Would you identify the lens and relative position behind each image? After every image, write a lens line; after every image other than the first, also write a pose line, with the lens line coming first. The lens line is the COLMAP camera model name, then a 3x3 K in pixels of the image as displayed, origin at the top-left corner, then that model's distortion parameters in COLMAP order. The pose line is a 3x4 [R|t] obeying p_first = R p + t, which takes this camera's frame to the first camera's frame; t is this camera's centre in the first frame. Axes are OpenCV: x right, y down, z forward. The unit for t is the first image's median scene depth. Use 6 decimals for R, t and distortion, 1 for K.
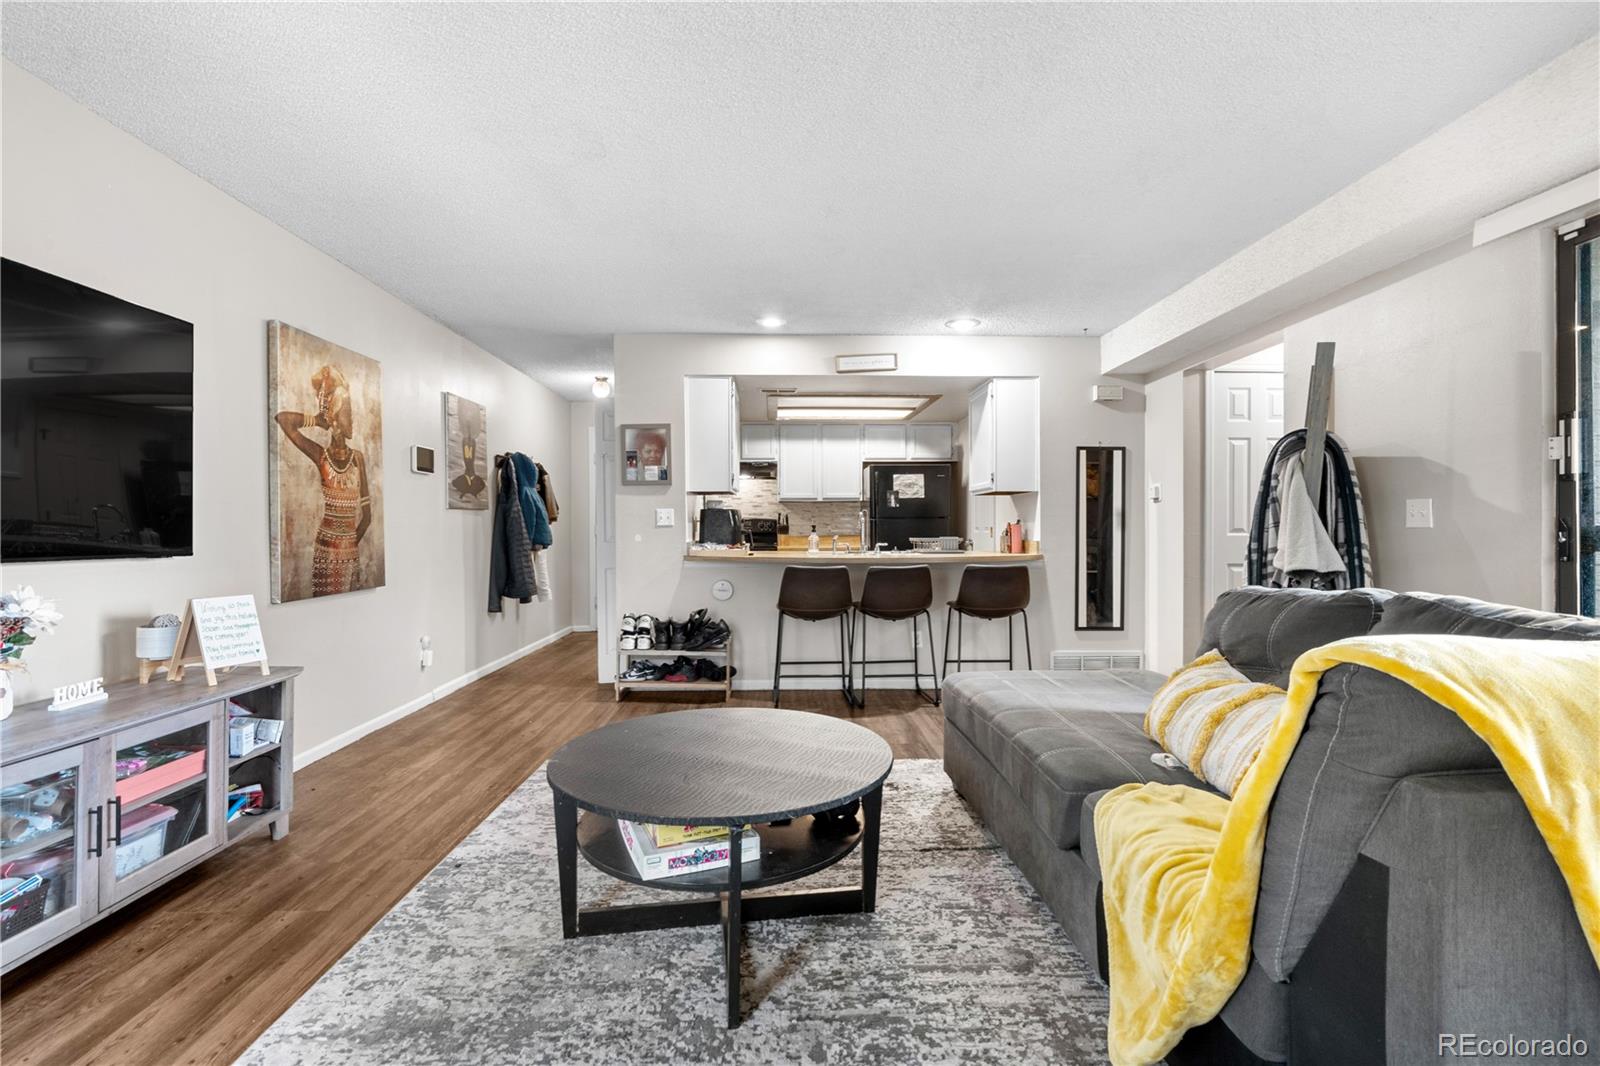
lens RADIAL K [[717.5, 0, 798.6], [0, 717.5, 527.1], [0, 0, 1]] dist [0.002004, 0.001212]
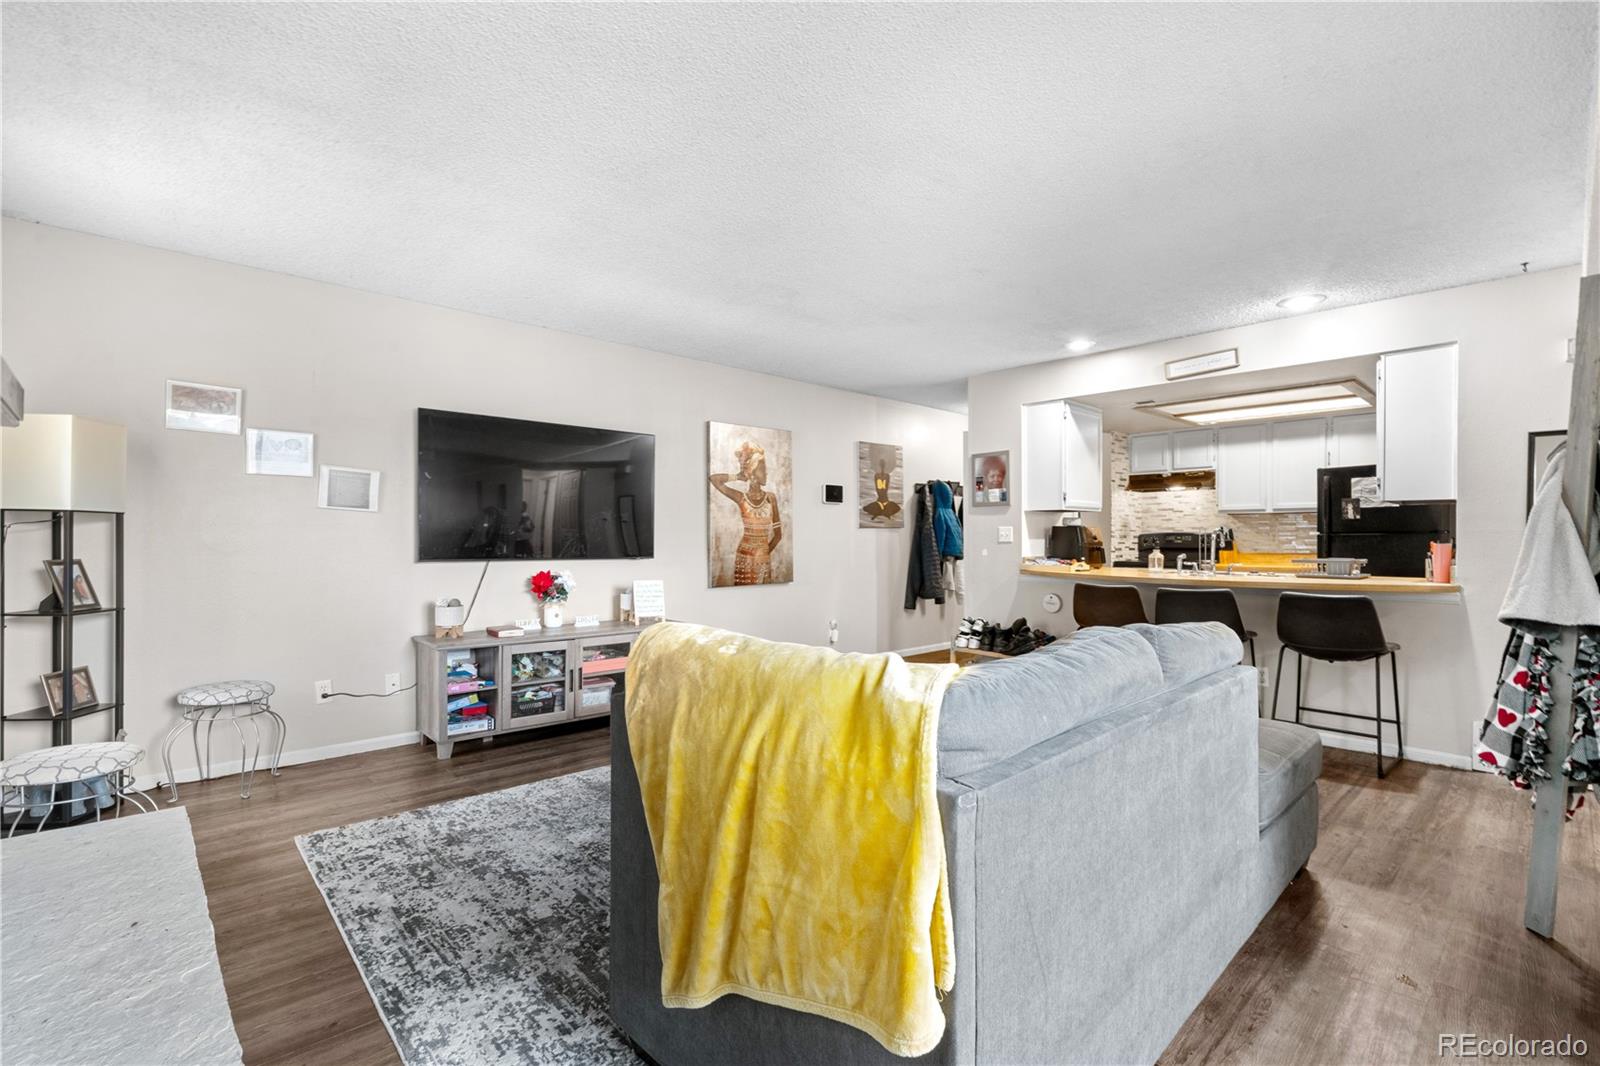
lens RADIAL K [[717.5, 0, 791.9], [0, 717.5, 537.6], [0, 0, 1]] dist [0.002004, 0.001212]
pose [[0.667691, 0.003197, -0.744432, 0.456269], [-0.002444, 0.999995, 0.002102, -0.011062], [0.744435, 0.000416, 0.667695, 0.007307]]
